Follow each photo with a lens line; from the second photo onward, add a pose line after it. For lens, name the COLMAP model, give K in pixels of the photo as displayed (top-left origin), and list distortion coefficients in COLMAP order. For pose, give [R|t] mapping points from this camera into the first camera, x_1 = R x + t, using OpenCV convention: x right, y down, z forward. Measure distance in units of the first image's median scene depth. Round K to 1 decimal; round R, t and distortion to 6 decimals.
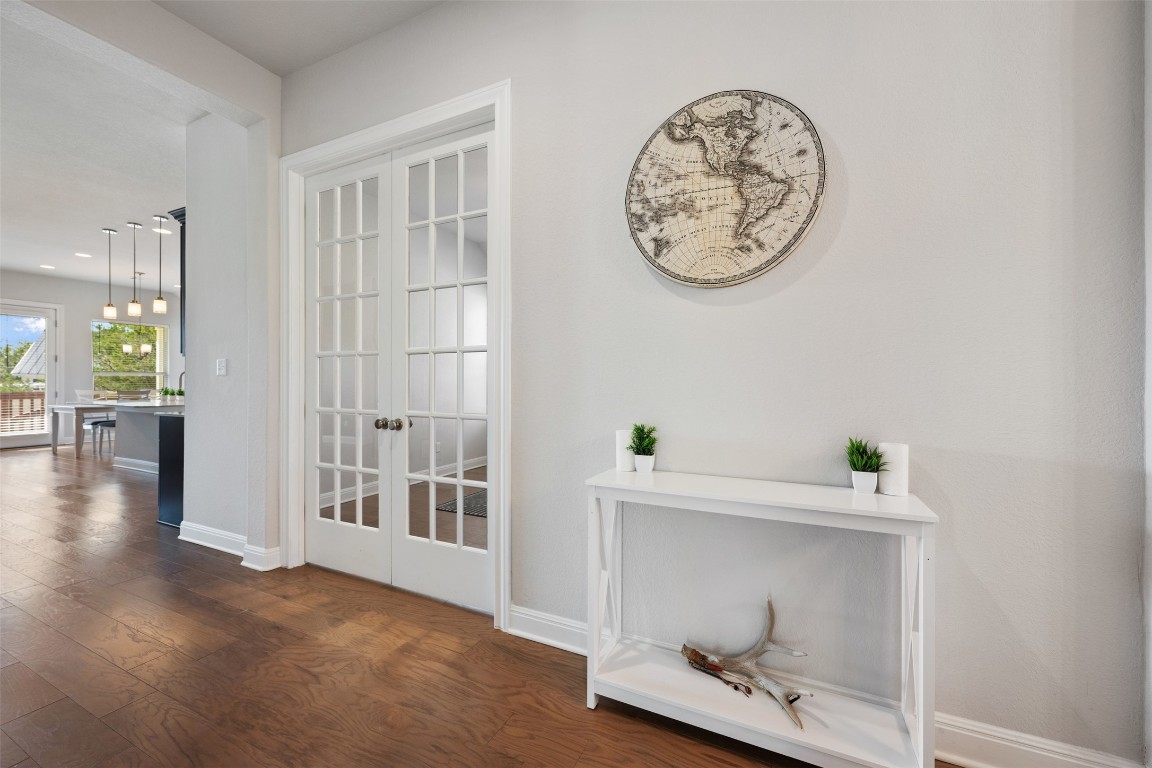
lens RADIAL K [[455.6, 0, 580.6], [0, 455.6, 388.1], [0, 0, 1]] dist [-0.001295, -0.000302]
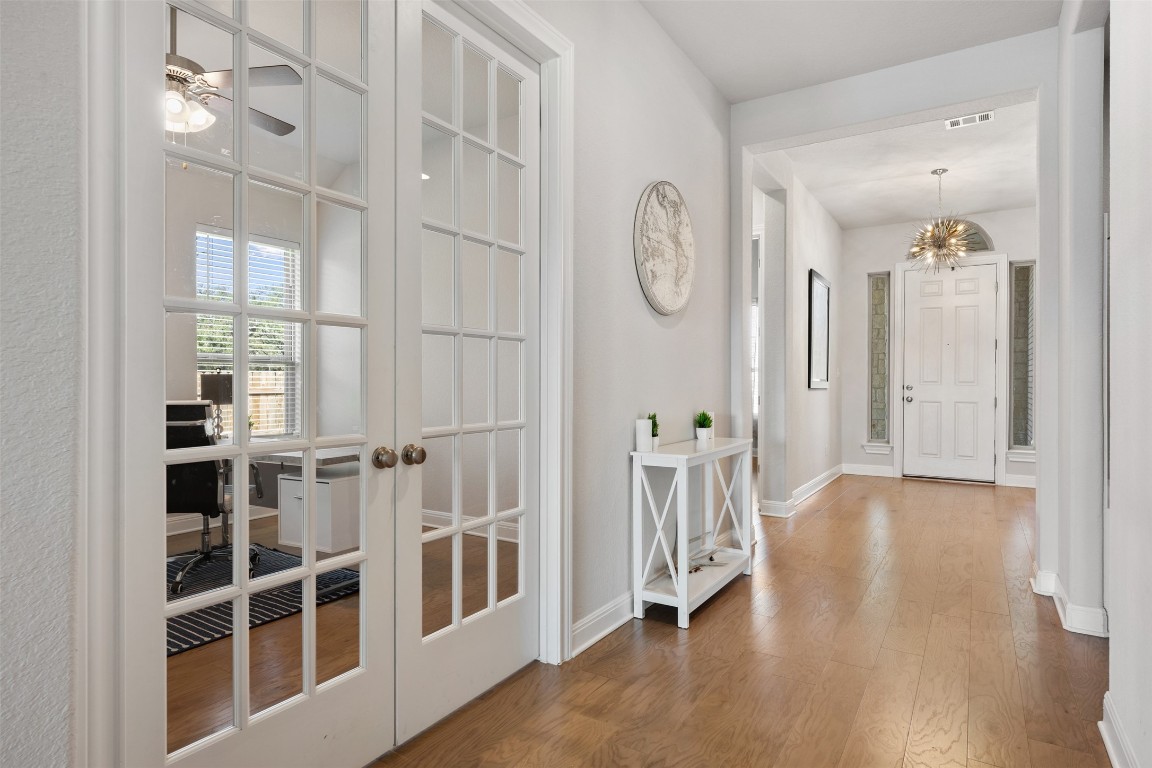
lens RADIAL K [[625.4, 0, 577.4], [0, 625.4, 378.0], [0, 0, 1]] dist [-0.008492, -0.000695]
pose [[0.122084, -0.006728, 0.992497, -1.542767], [-0.003302, 0.999969, 0.007185, -0.030917], [-0.992514, -0.004155, 0.122058, 0.933899]]
